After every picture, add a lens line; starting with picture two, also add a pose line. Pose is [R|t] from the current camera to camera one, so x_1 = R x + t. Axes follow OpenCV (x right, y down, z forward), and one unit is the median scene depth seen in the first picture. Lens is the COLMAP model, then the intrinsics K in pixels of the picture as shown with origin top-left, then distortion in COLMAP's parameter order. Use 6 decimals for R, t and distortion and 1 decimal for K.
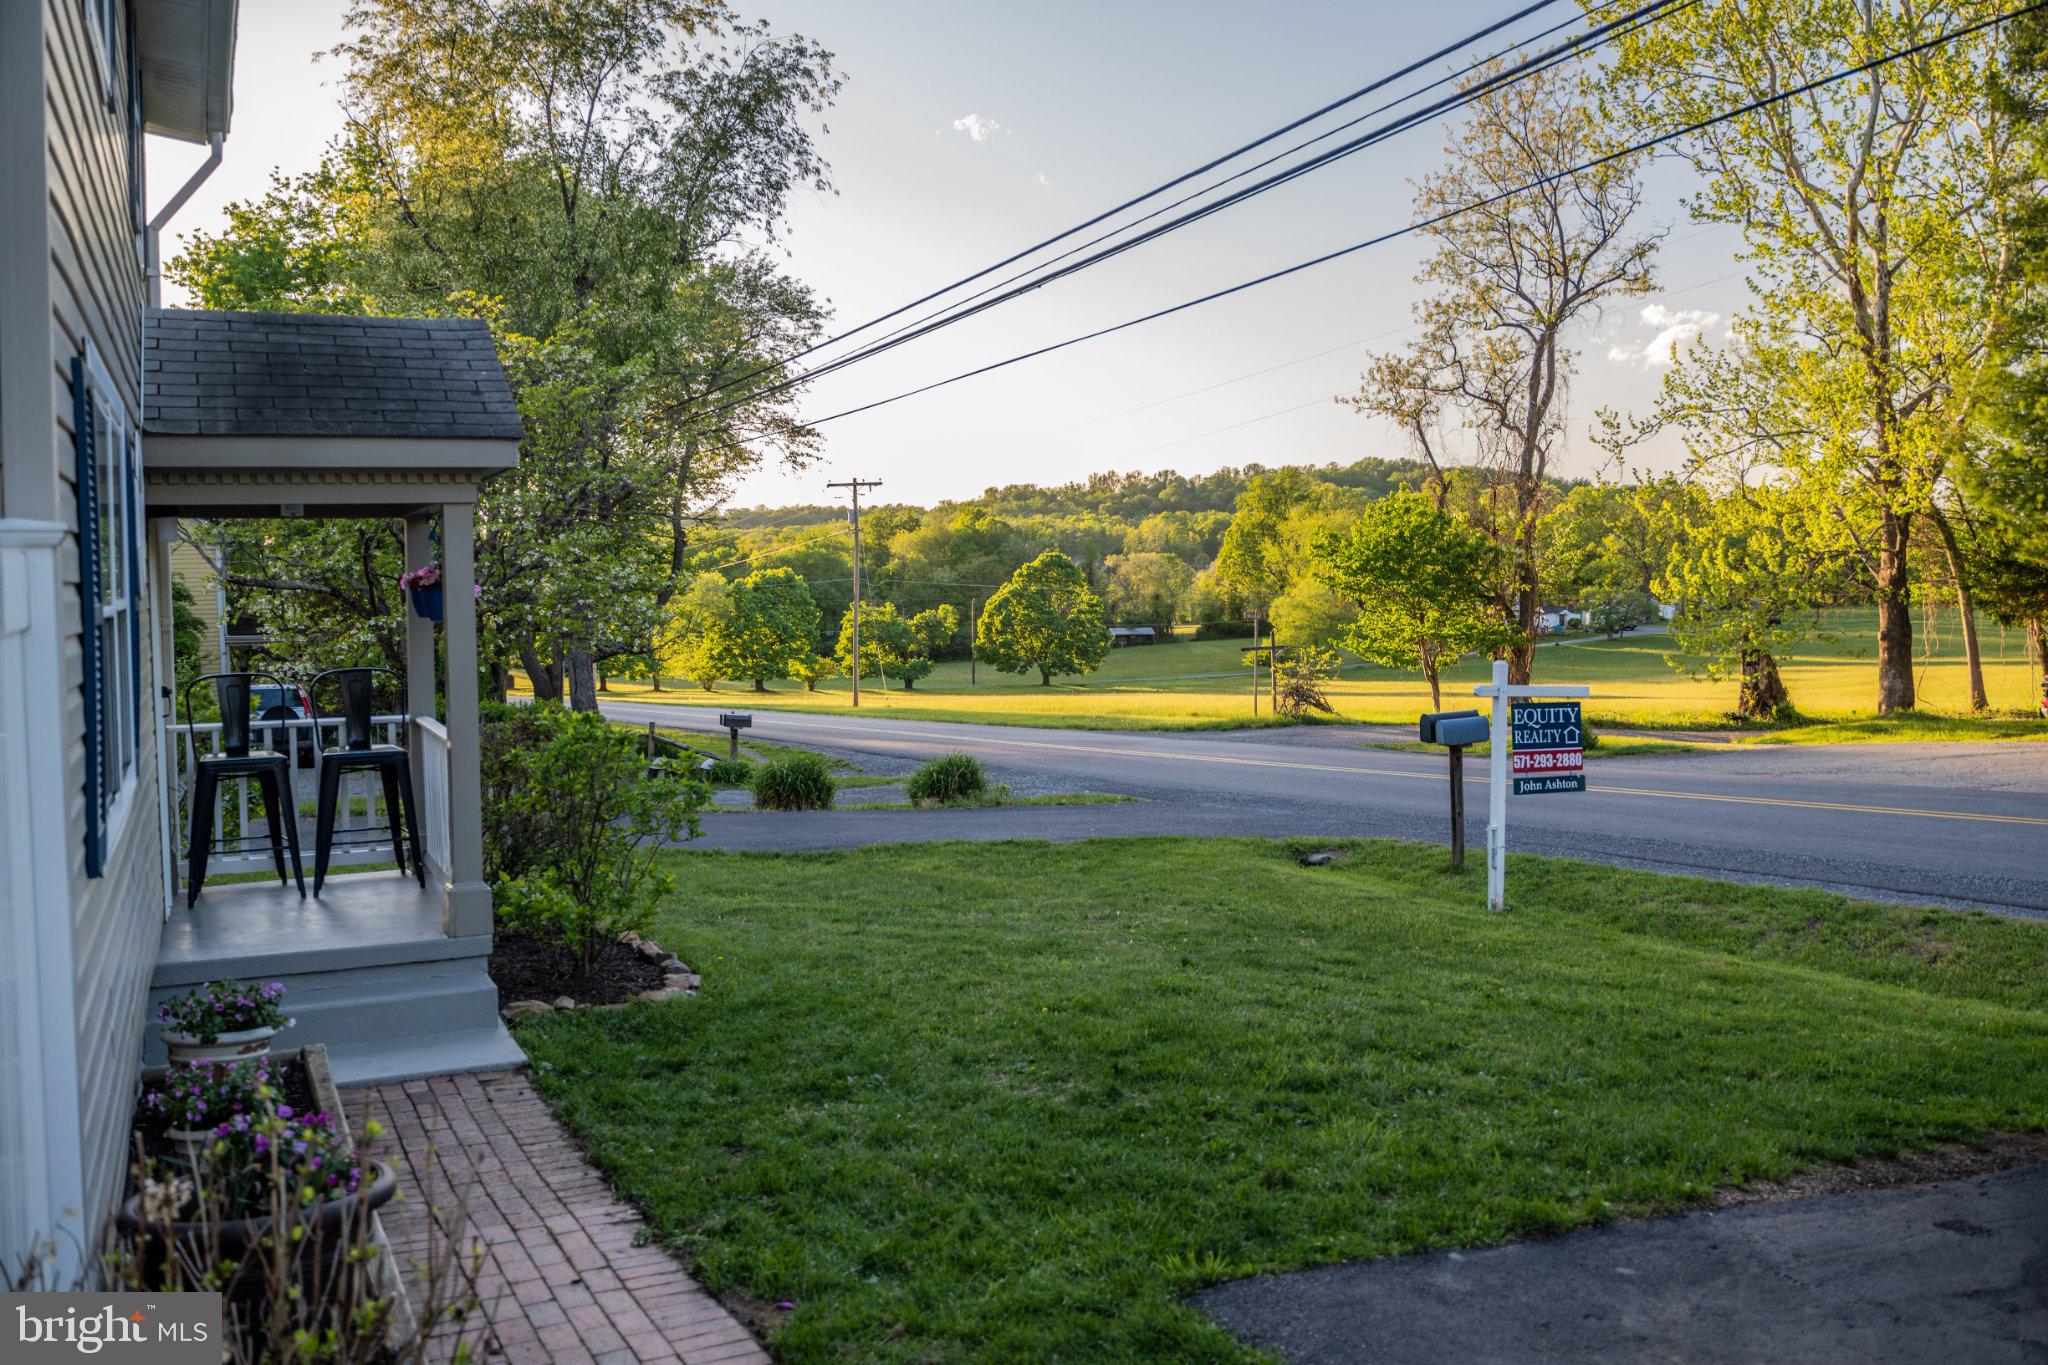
lens RADIAL K [[1628.1, 0, 1056.1], [0, 1628.1, 663.1], [0, 0, 1]] dist [0.009111, -0.030813]
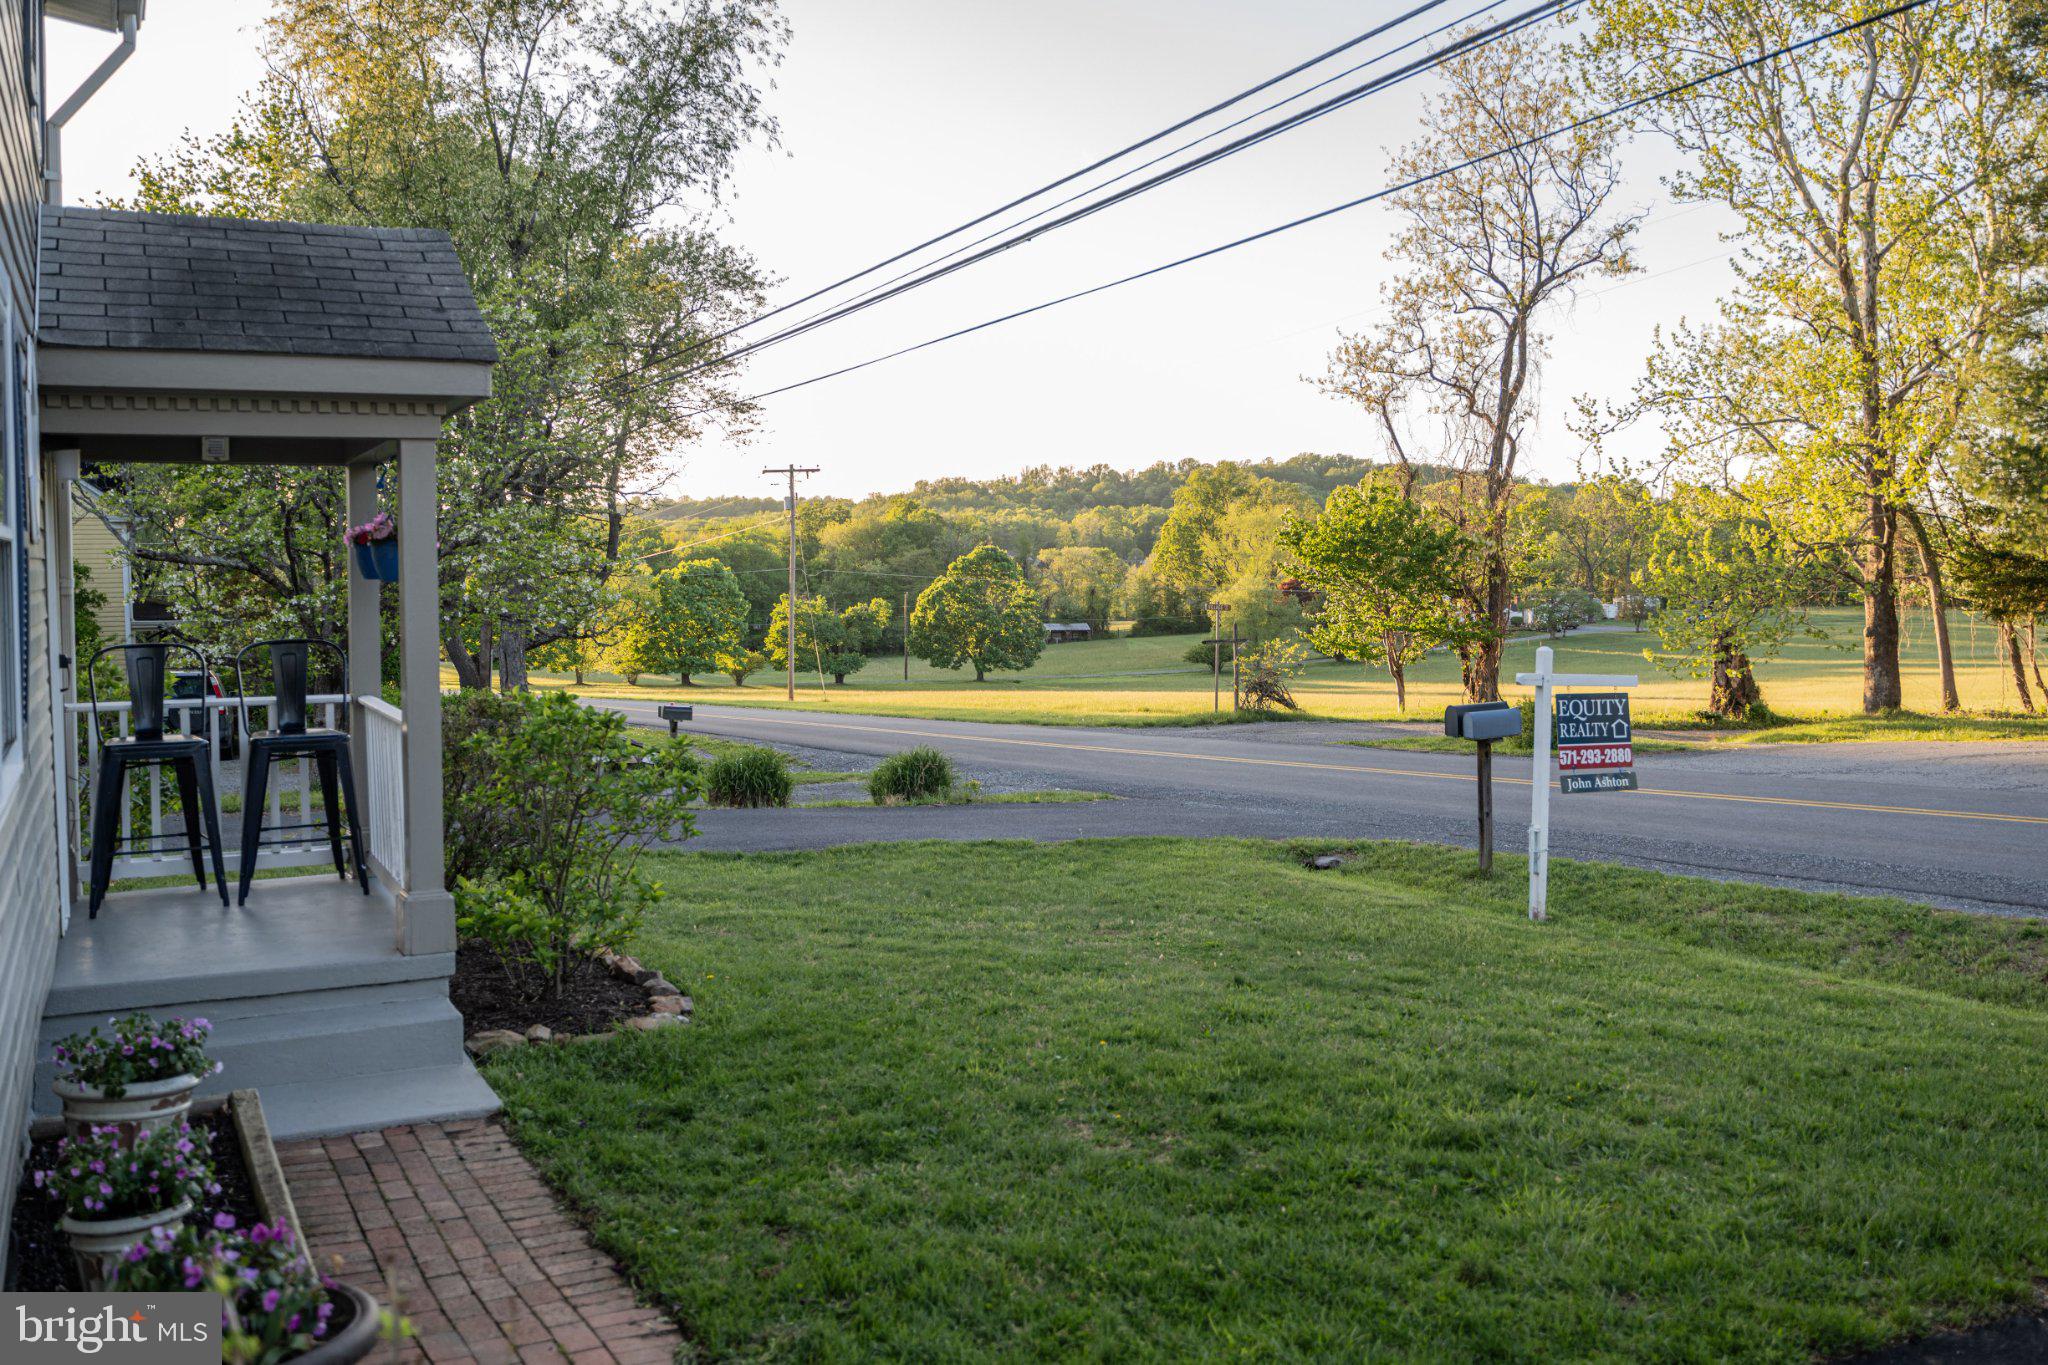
lens RADIAL K [[1628.1, 0, 1008.0], [0, 1628.1, 664.9], [0, 0, 1]] dist [0.009111, -0.030813]
pose [[0.999712, 0.006568, 0.023063, -0.027442], [-0.006608, 0.999977, 0.001655, 0.005041], [-0.023051, -0.001807, 0.999733, 0.051658]]
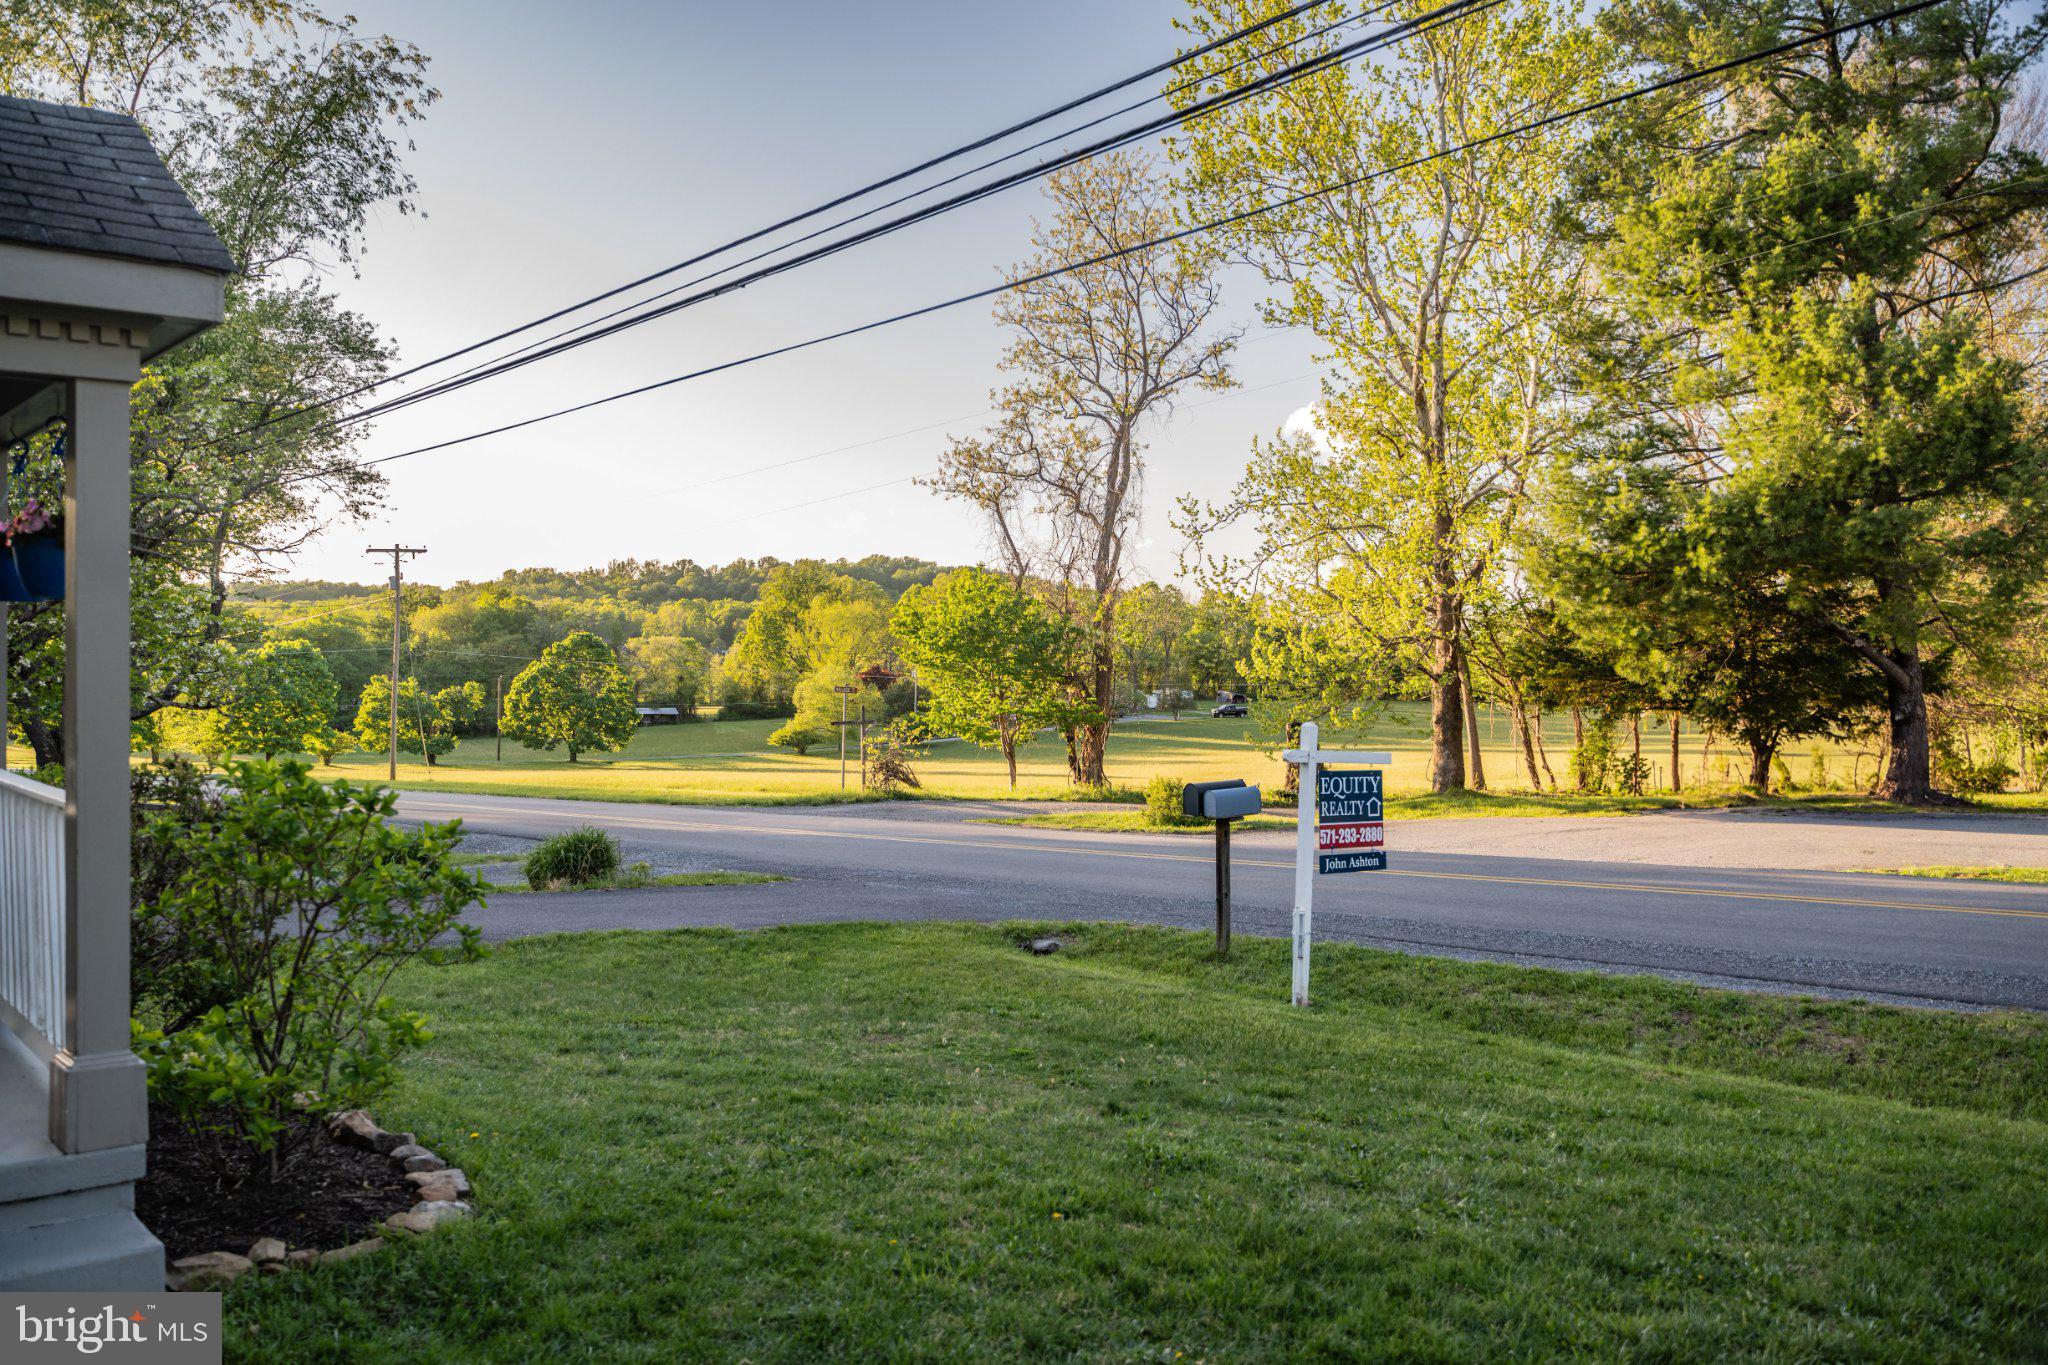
lens RADIAL K [[1628.1, 0, 1018.2], [0, 1628.1, 704.6], [0, 0, 1]] dist [0.009111, -0.030813]
pose [[0.972346, 0.017651, 0.232878, -0.060906], [-0.012795, 0.999668, -0.022346, 0.007371], [-0.233195, 0.018748, 0.972249, 0.123358]]
